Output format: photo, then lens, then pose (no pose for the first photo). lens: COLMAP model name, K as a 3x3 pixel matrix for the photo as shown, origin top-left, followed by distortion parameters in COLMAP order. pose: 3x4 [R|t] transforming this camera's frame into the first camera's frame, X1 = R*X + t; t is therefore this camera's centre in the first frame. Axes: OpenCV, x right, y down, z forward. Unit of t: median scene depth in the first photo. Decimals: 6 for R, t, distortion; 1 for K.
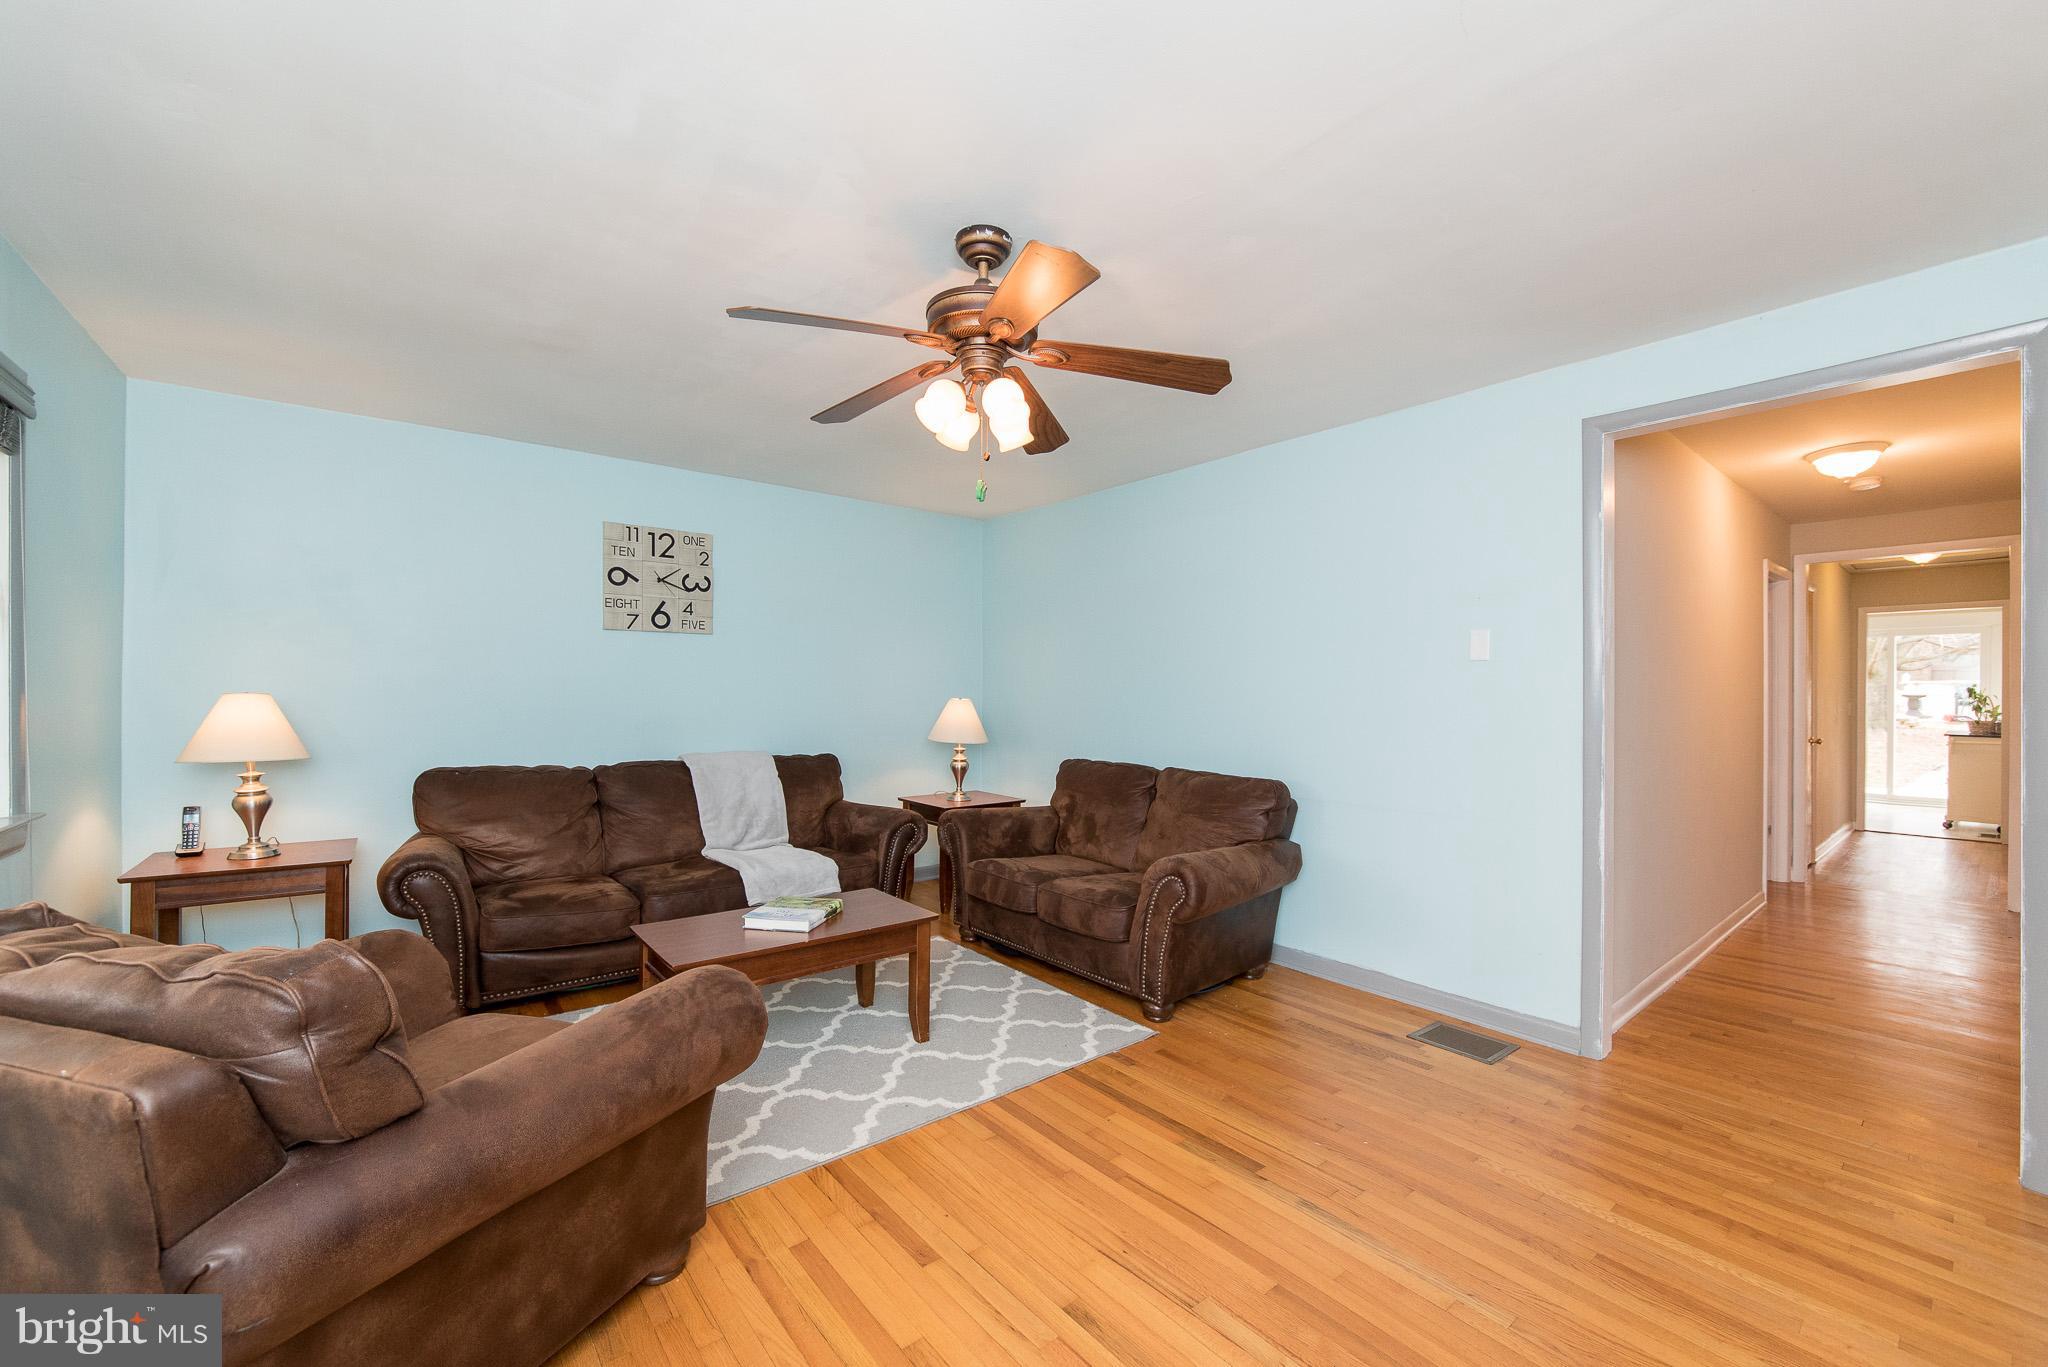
lens RADIAL K [[806.8, 0, 1013.0], [0, 806.8, 708.4], [0, 0, 1]] dist [-0.000699, -0.000079]
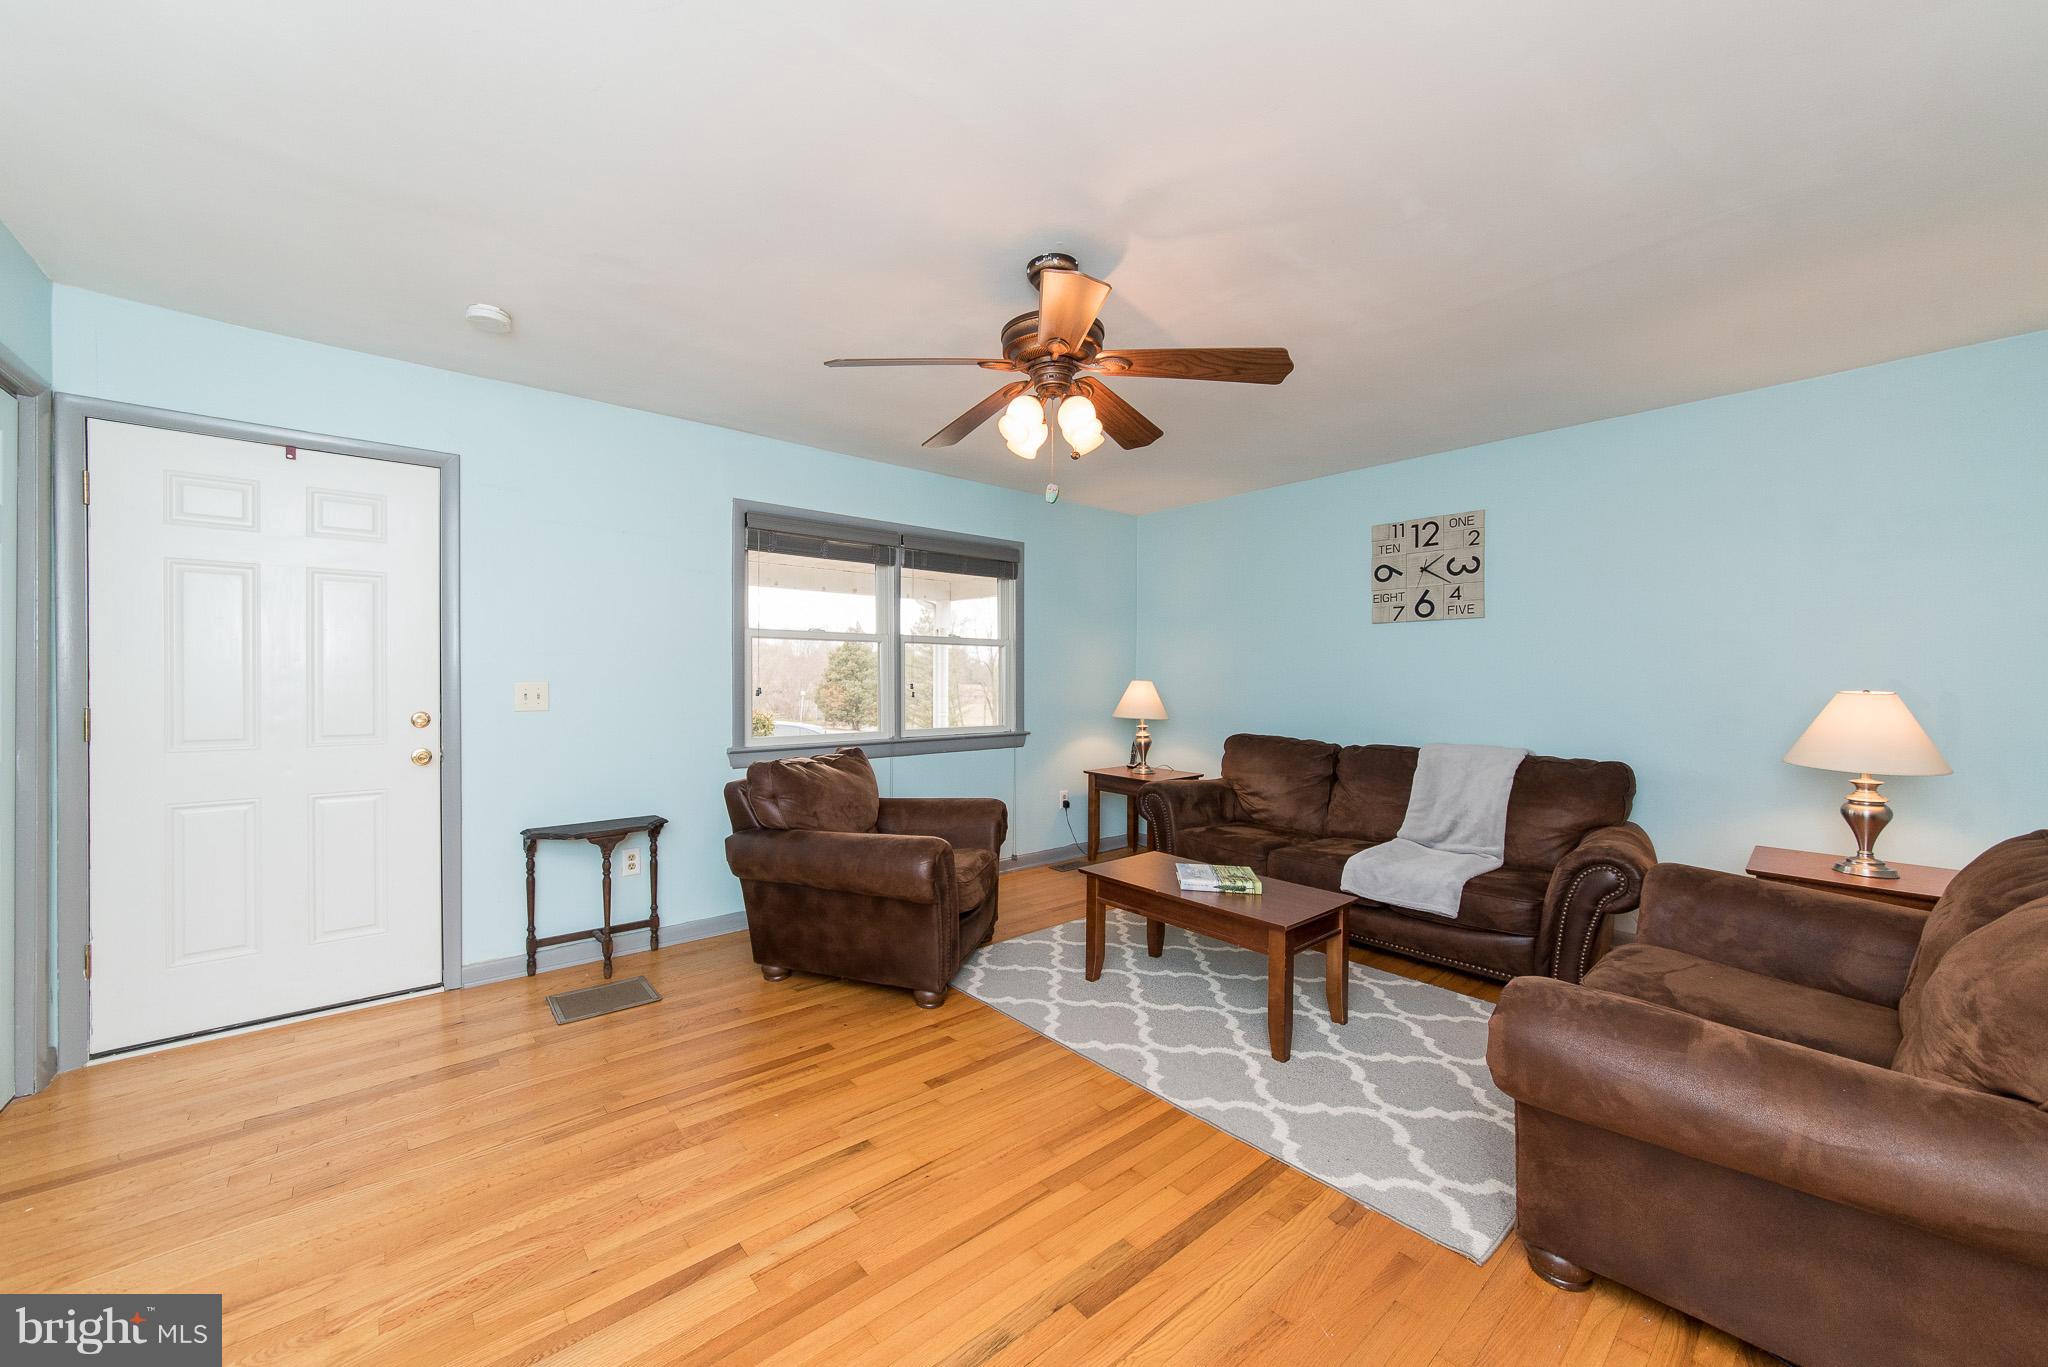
lens RADIAL K [[756.2, 0, 1001.5], [0, 756.2, 691.4], [0, 0, 1]] dist [-0.011985, -0.000047]
pose [[0.021780, 0.004649, -0.999752, 0.598855], [-0.028429, 0.999588, 0.004029, 0.005935], [0.999359, 0.028334, 0.021903, 0.549229]]
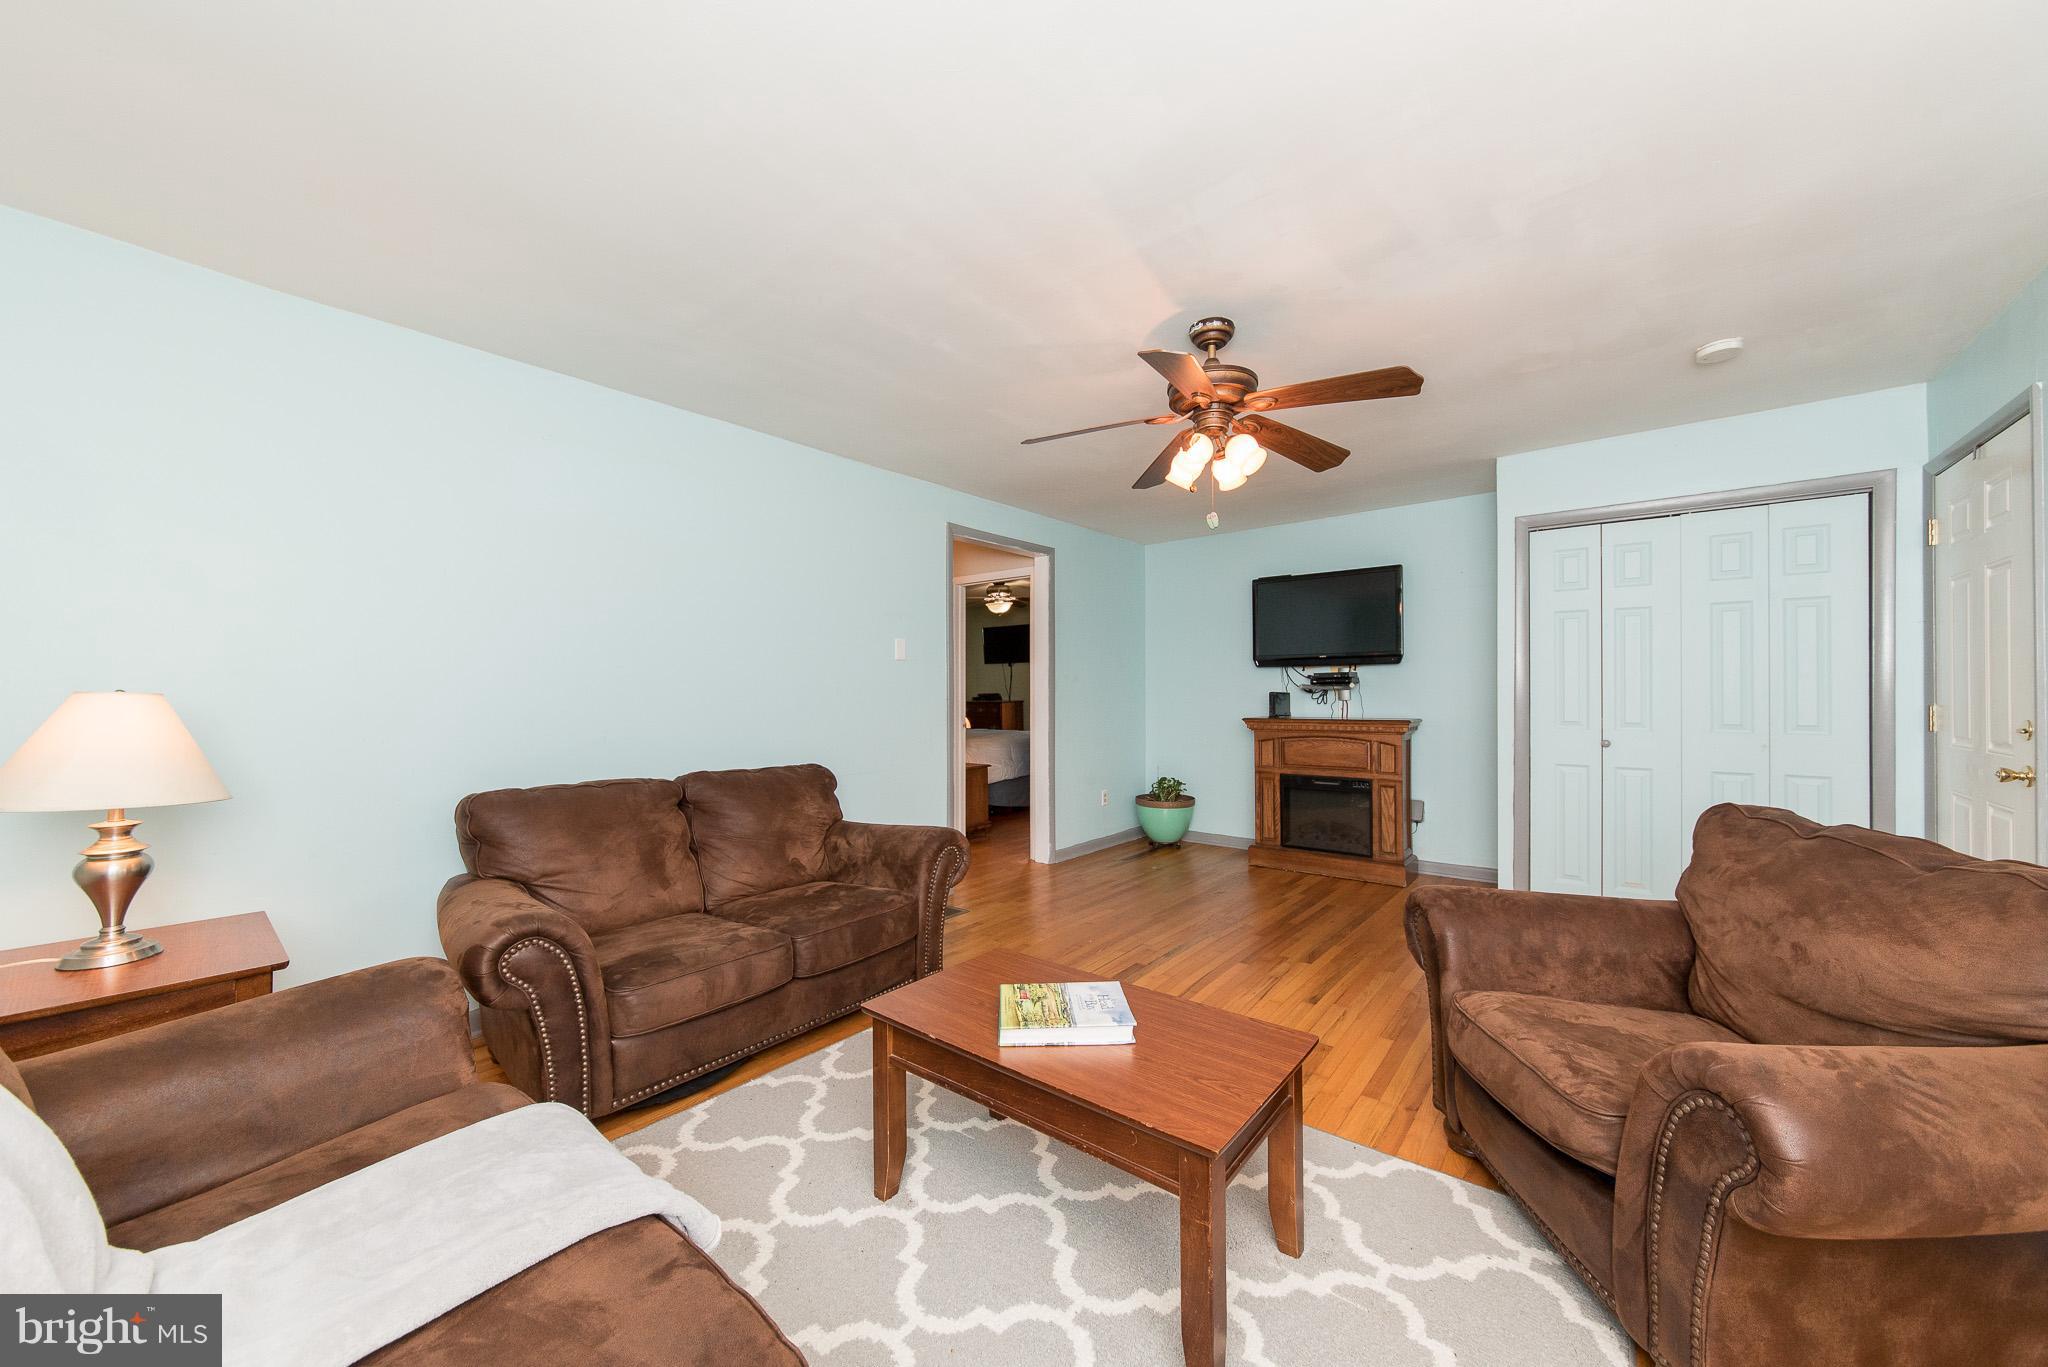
lens RADIAL K [[740.0, 0, 1074.5], [0, 740.0, 692.8], [0, 0, 1]] dist [0.000122, -0.000154]
pose [[-0.238846, -0.017421, 0.970901, -0.678056], [0.021658, 0.999495, 0.023262, -0.008564], [-0.970816, 0.026583, -0.238348, 0.908321]]
